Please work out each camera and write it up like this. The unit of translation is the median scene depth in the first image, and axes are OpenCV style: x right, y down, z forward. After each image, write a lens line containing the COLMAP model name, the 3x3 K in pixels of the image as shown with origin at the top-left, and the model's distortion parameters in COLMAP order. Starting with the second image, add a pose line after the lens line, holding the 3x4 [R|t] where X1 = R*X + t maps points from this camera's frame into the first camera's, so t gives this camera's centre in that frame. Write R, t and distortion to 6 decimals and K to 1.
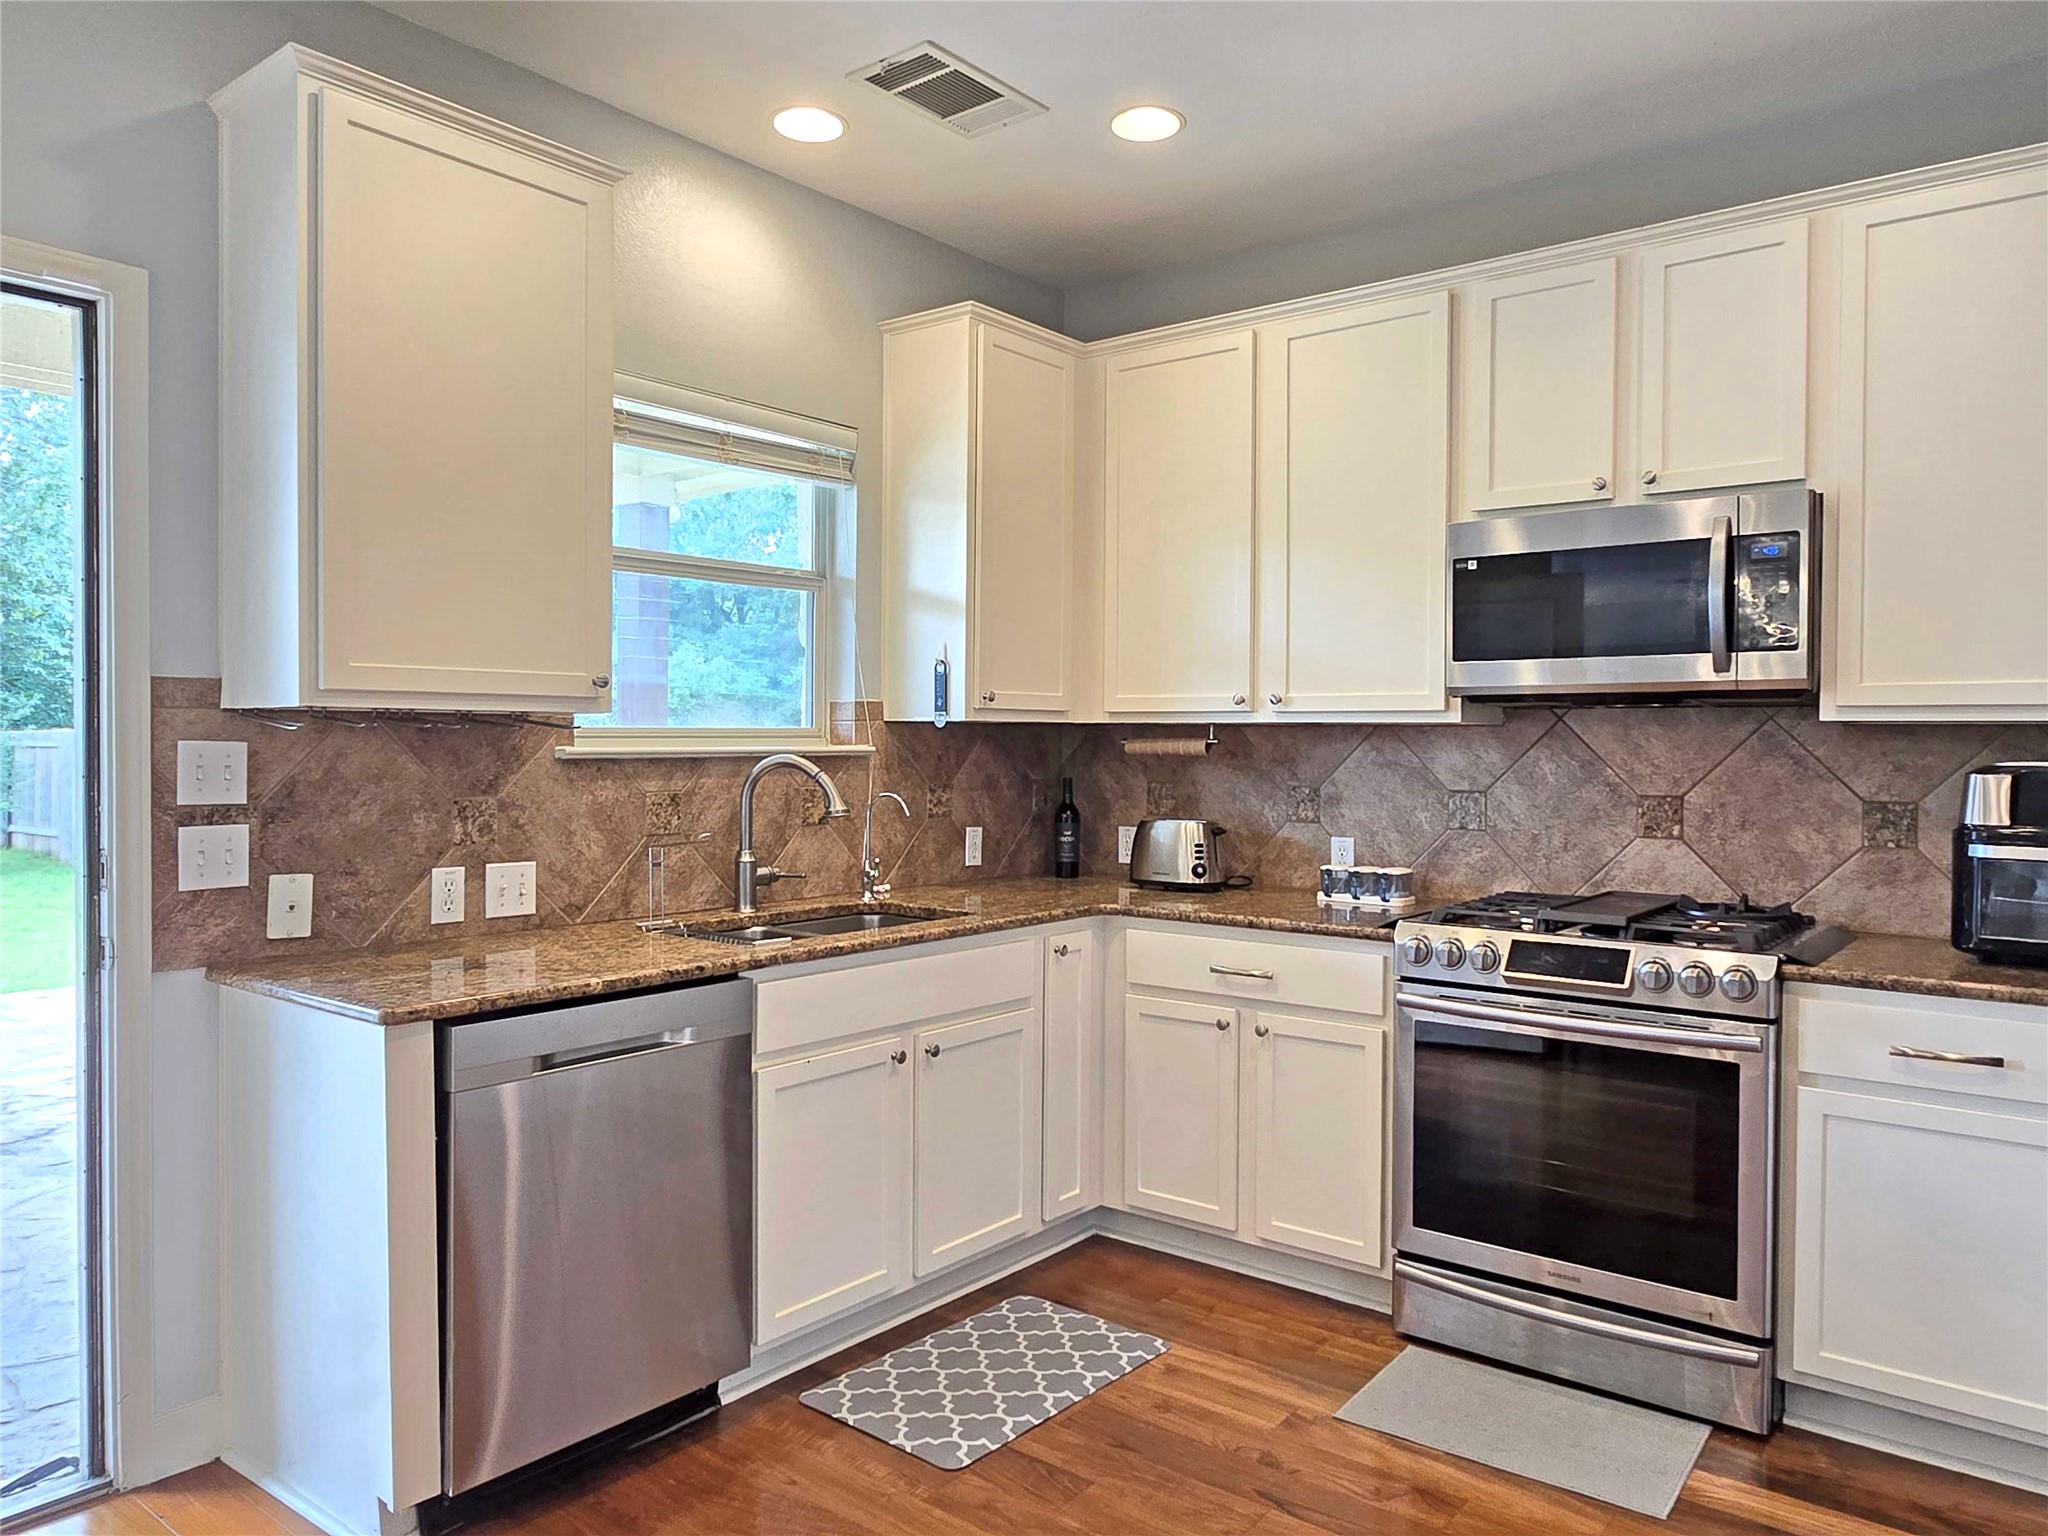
lens RADIAL K [[1394.9, 0, 1024.0], [0, 1394.9, 768.0], [0, 0, 1]] dist [0.003703, 0.003156]
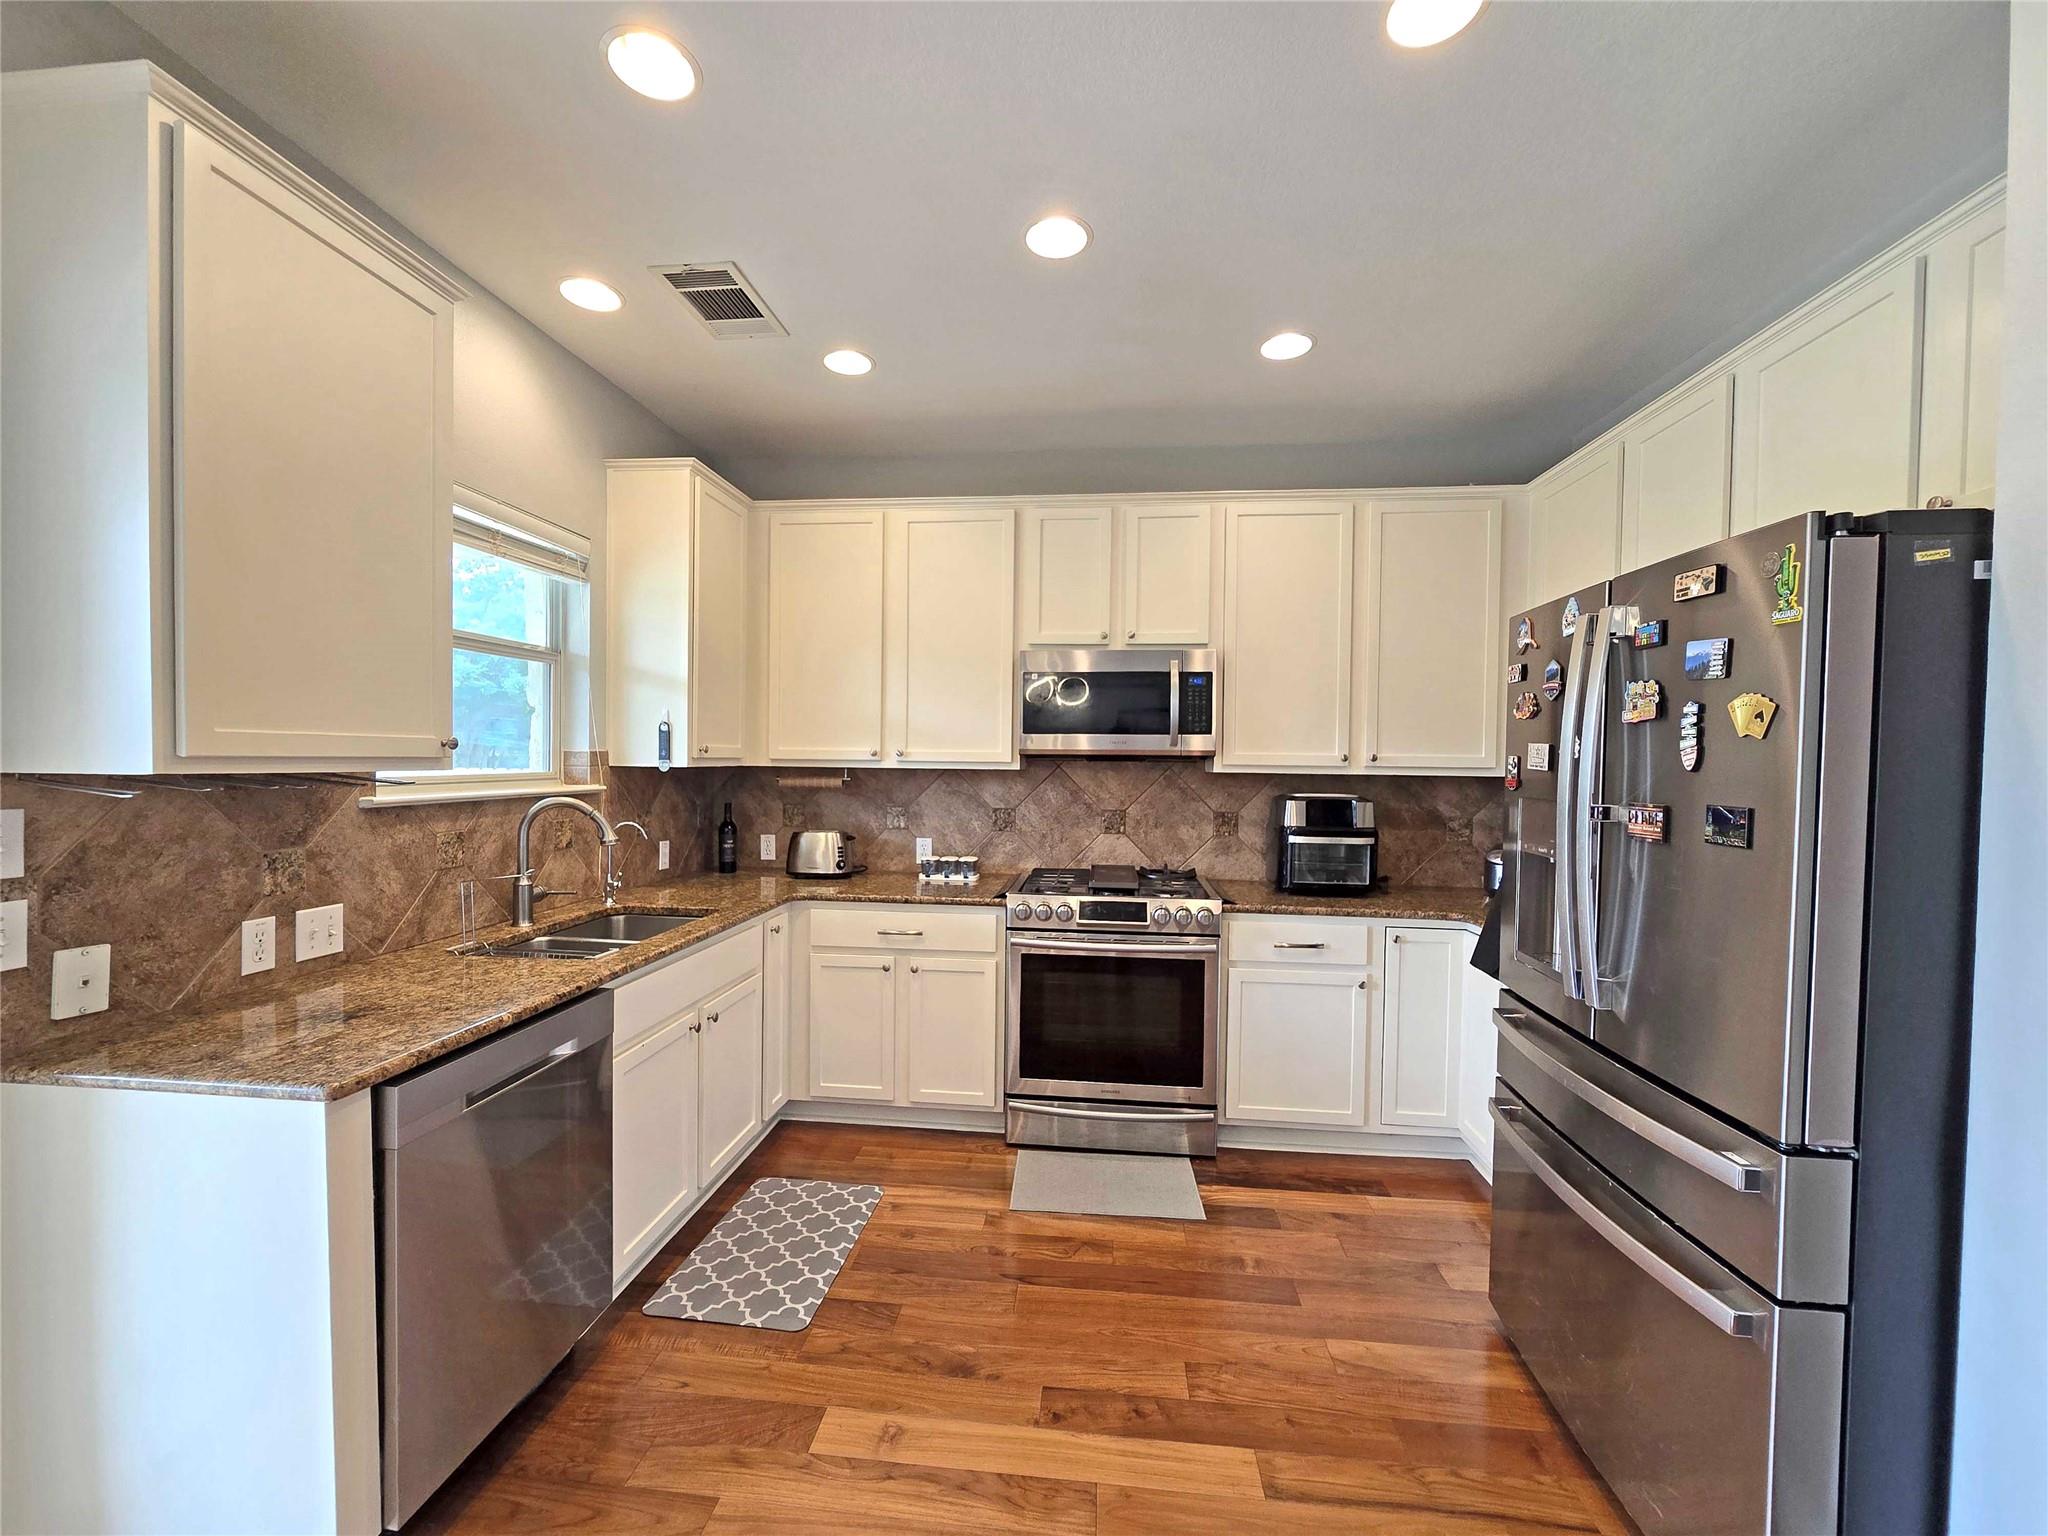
lens RADIAL K [[840.4, 0, 1016.5], [0, 840.4, 784.5], [0, 0, 1]] dist [-0.002011, 0.000181]
pose [[0.849653, -0.011729, 0.527212, -0.233963], [0.004967, 0.999886, 0.014240, -0.031036], [-0.527319, -0.009480, 0.849615, 0.156049]]
